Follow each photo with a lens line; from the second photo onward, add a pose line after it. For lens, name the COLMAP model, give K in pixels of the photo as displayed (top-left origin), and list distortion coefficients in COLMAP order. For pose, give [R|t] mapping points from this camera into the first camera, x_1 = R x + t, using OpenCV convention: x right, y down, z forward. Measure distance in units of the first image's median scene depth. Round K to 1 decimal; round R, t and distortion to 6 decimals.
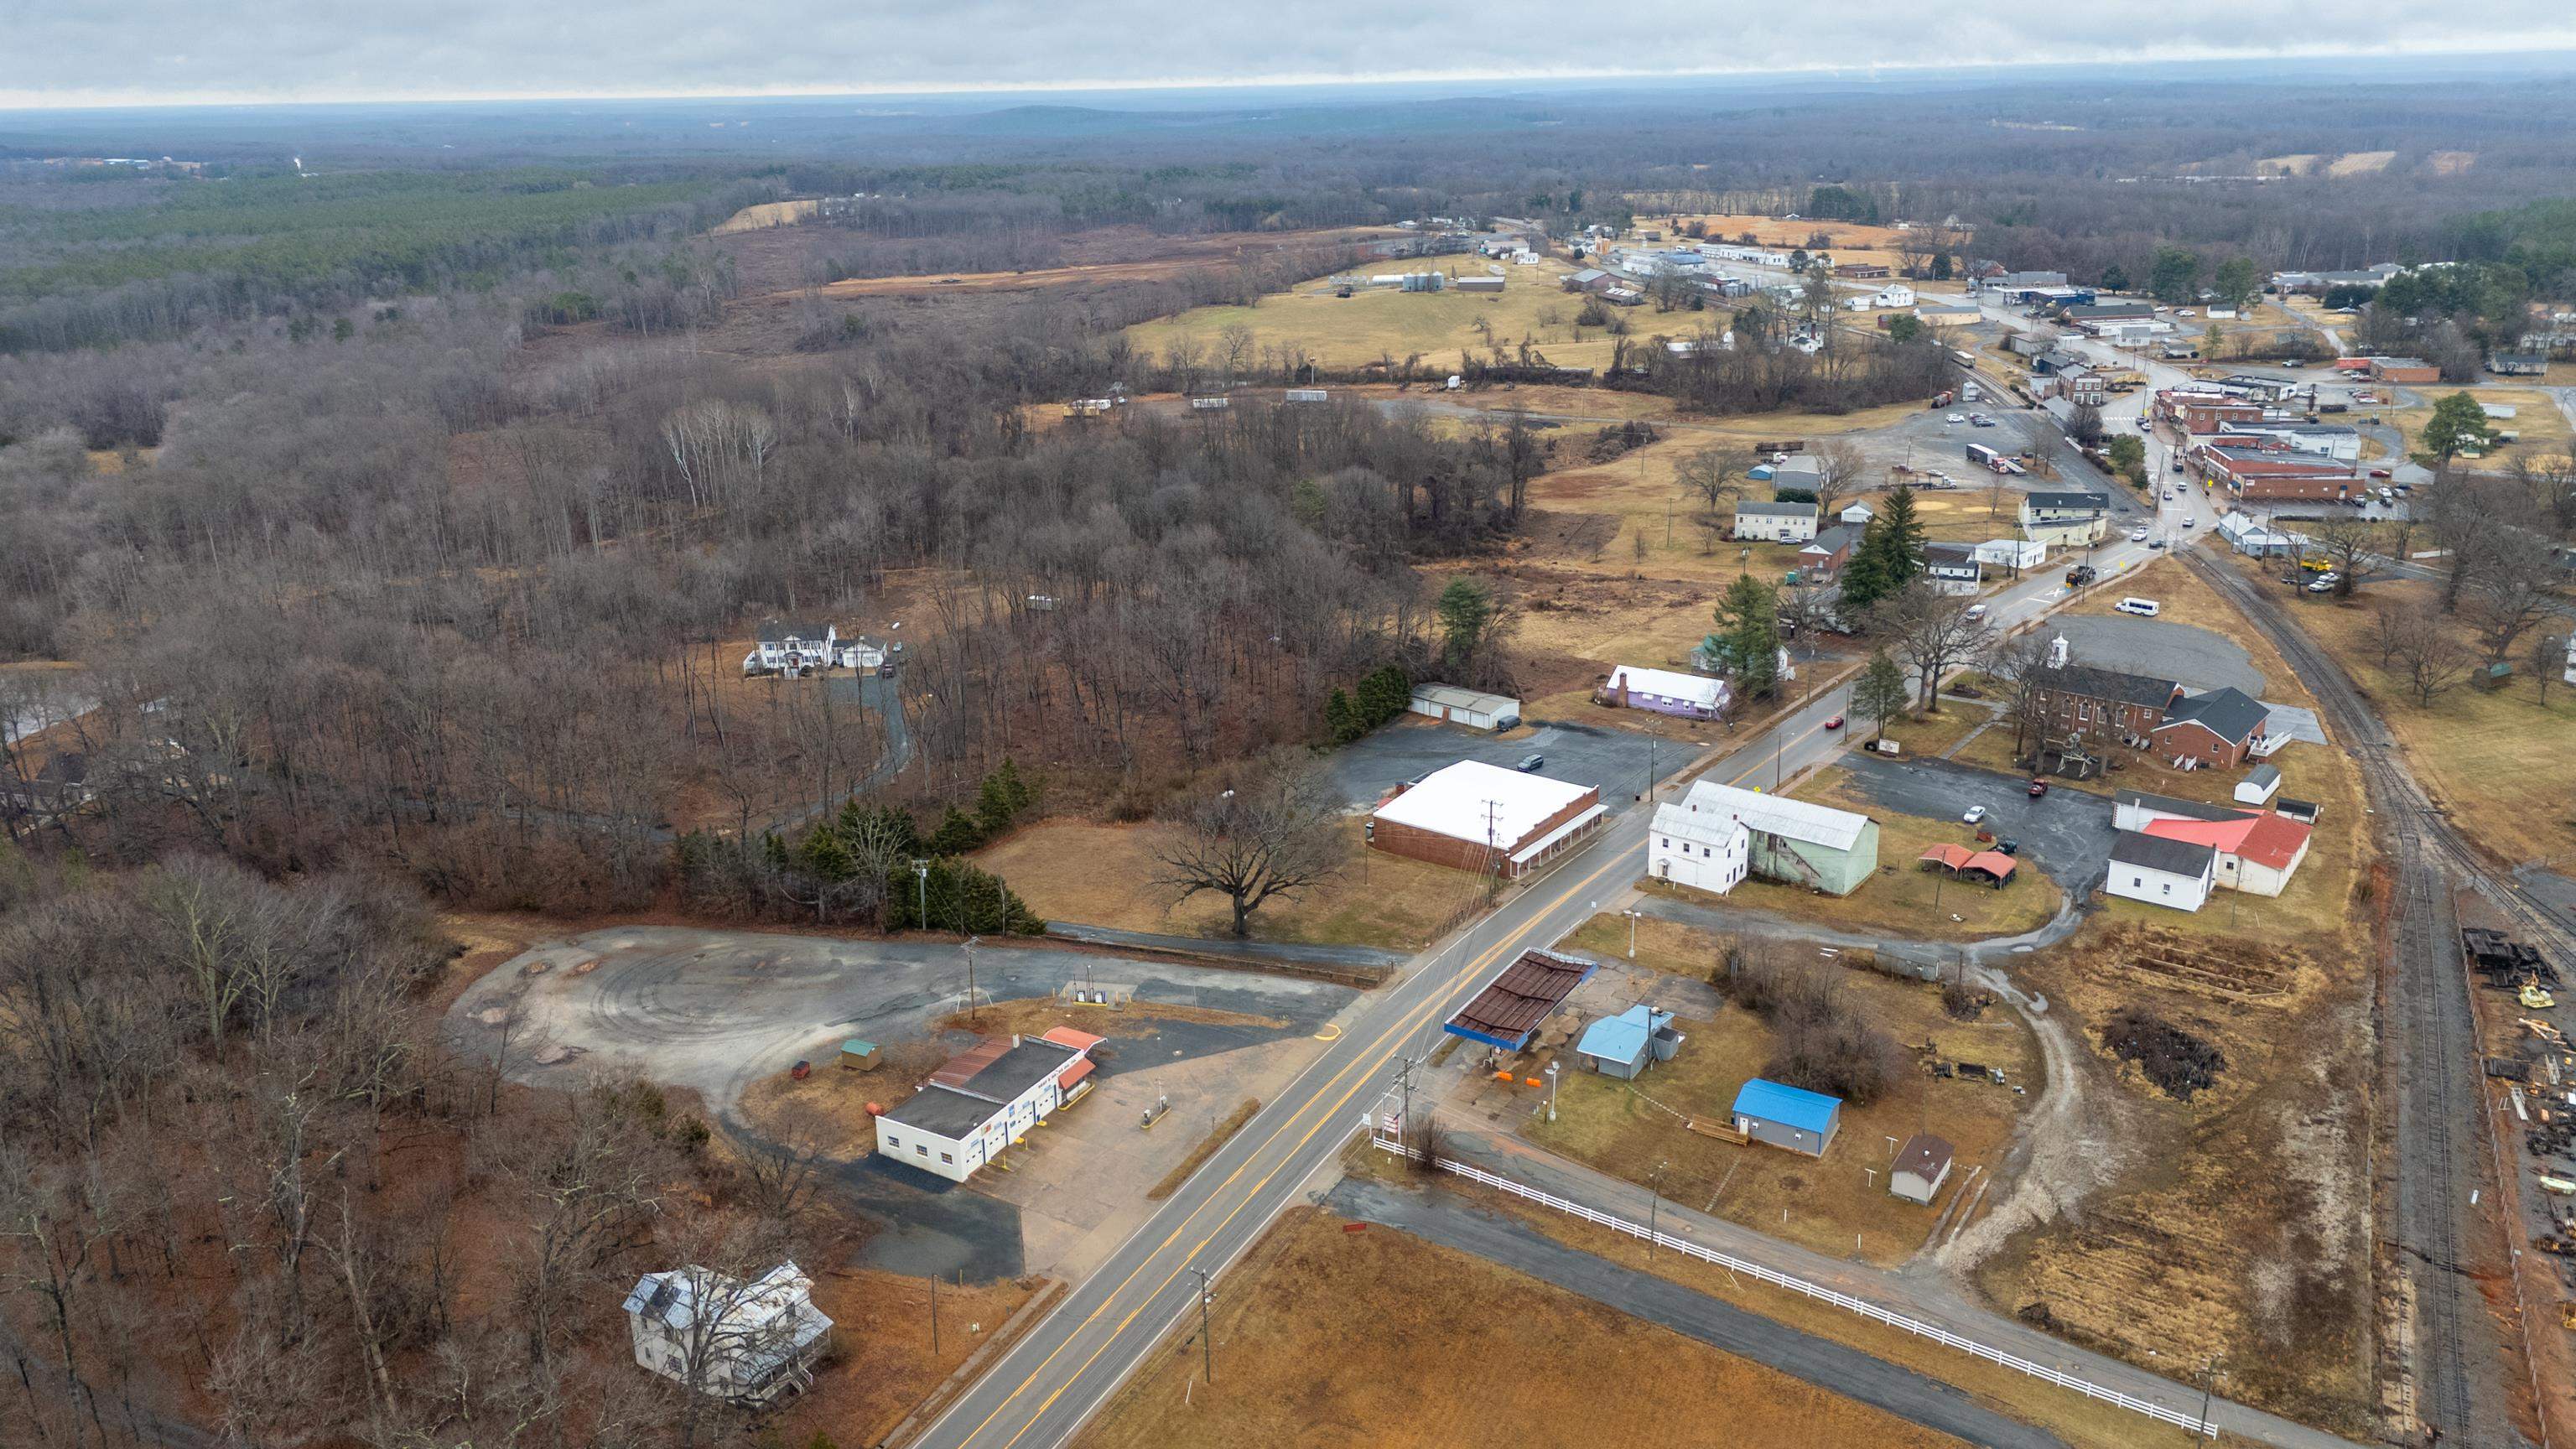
lens RADIAL K [[1881.2, 0, 1294.4], [0, 1881.2, 715.7], [0, 0, 1]] dist [0.102645, -0.124411]
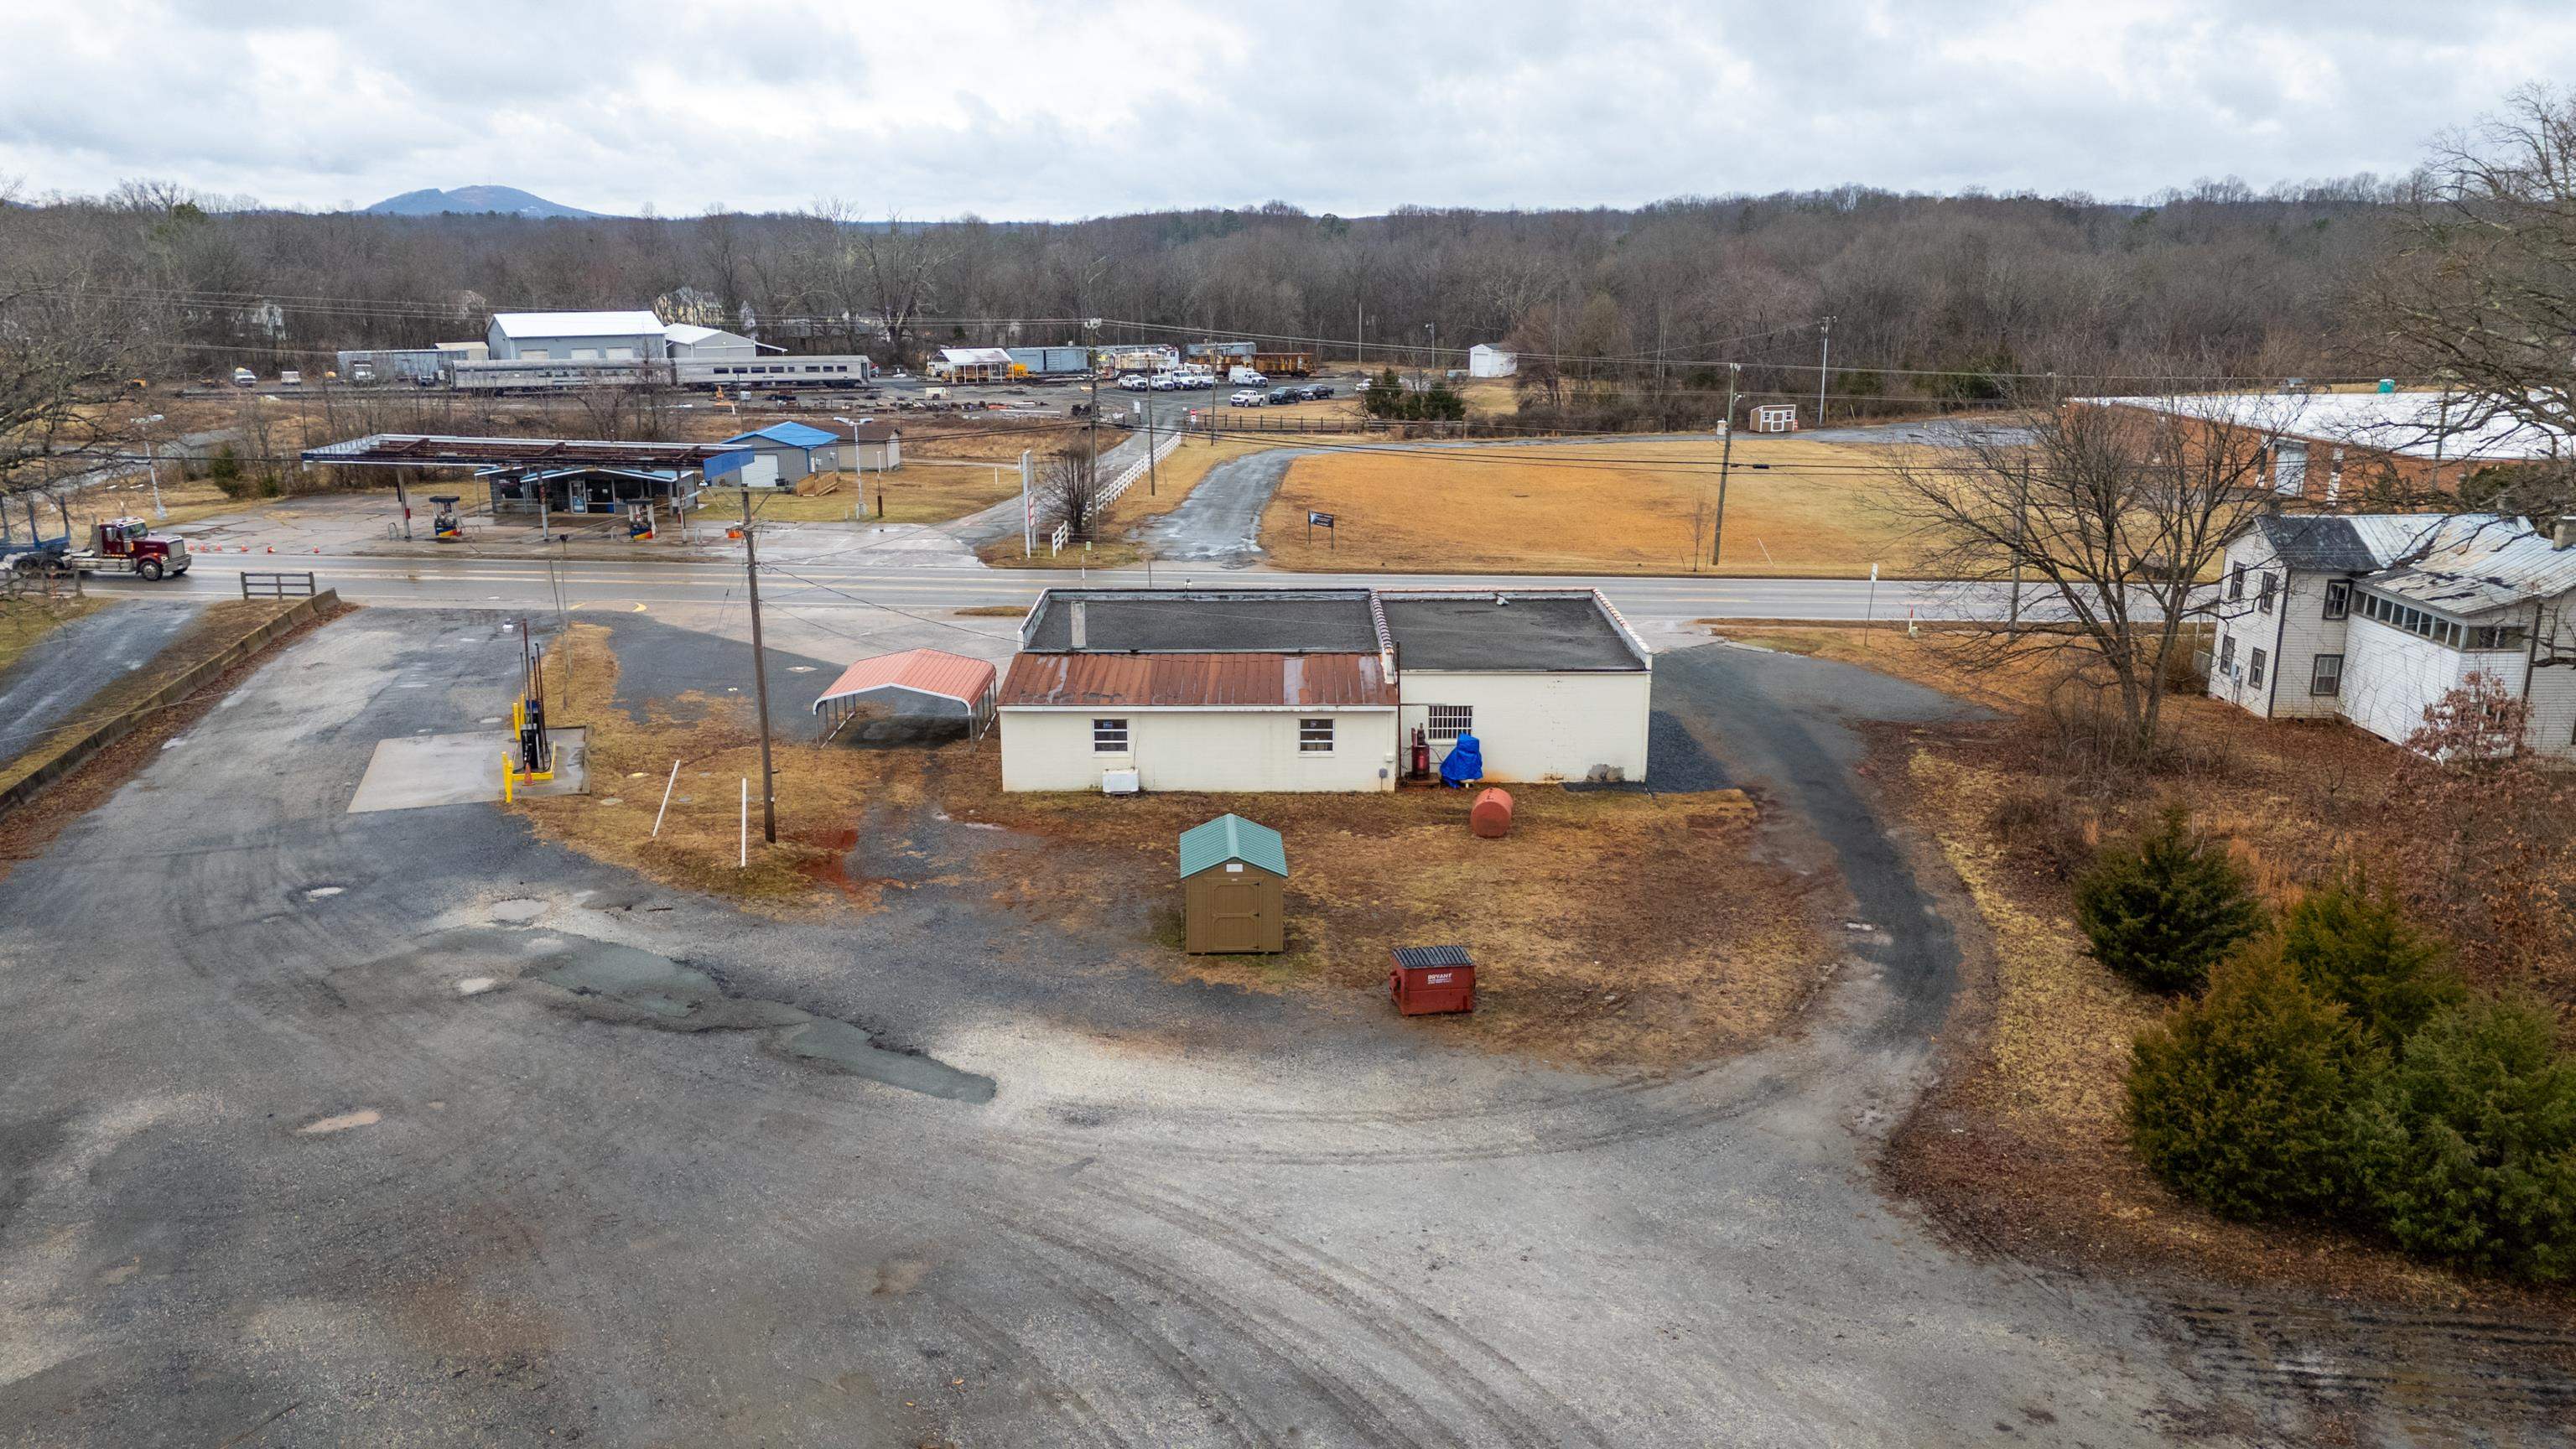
lens RADIAL K [[1887.5, 0, 1288.0], [0, 1887.5, 724.5], [0, 0, 1]] dist [0.104022, -0.120980]
pose [[-0.500647, -0.198389, 0.842612, -0.384072], [0.286487, 0.880560, 0.377543, 0.071263], [-0.816871, 0.430413, -0.384014, 0.983877]]
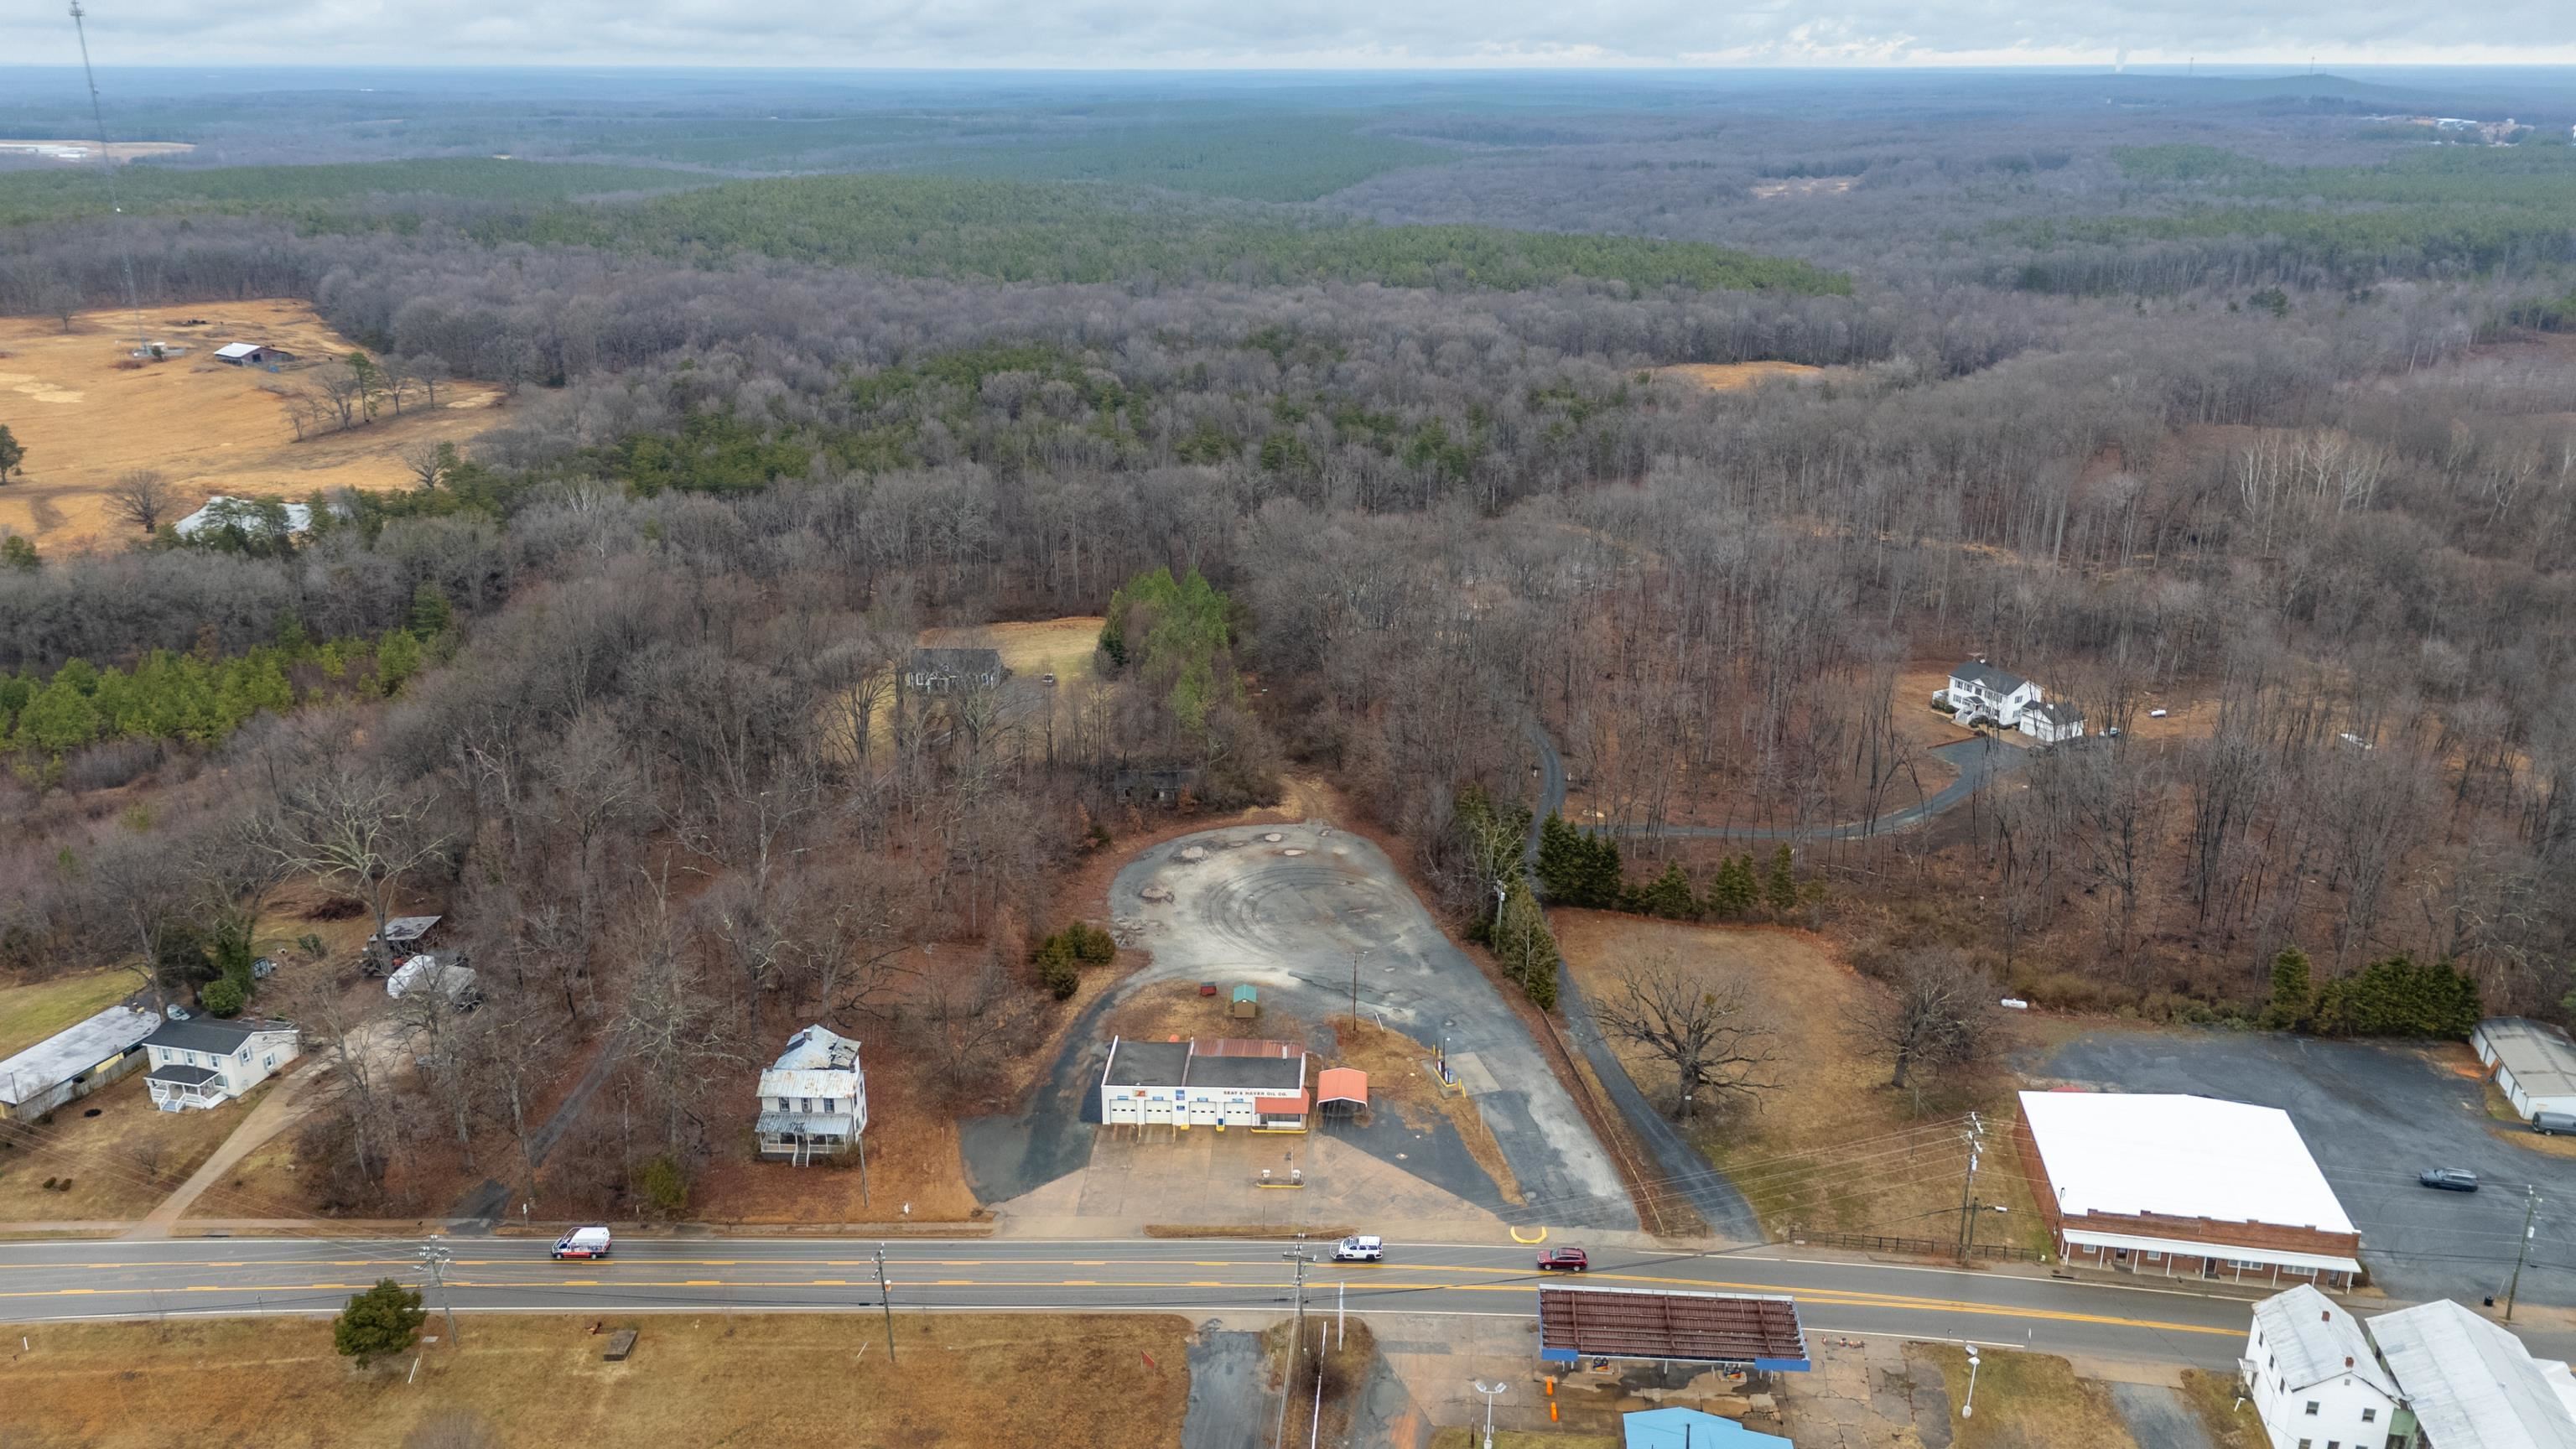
lens RADIAL K [[1881.2, 0, 1294.4], [0, 1881.2, 715.7], [0, 0, 1]] dist [0.102645, -0.124411]
pose [[0.455325, 0.311369, -0.834103, 0.559249], [-0.295278, 0.936640, 0.188458, -0.161952], [0.839935, 0.160483, 0.518416, 0.415616]]
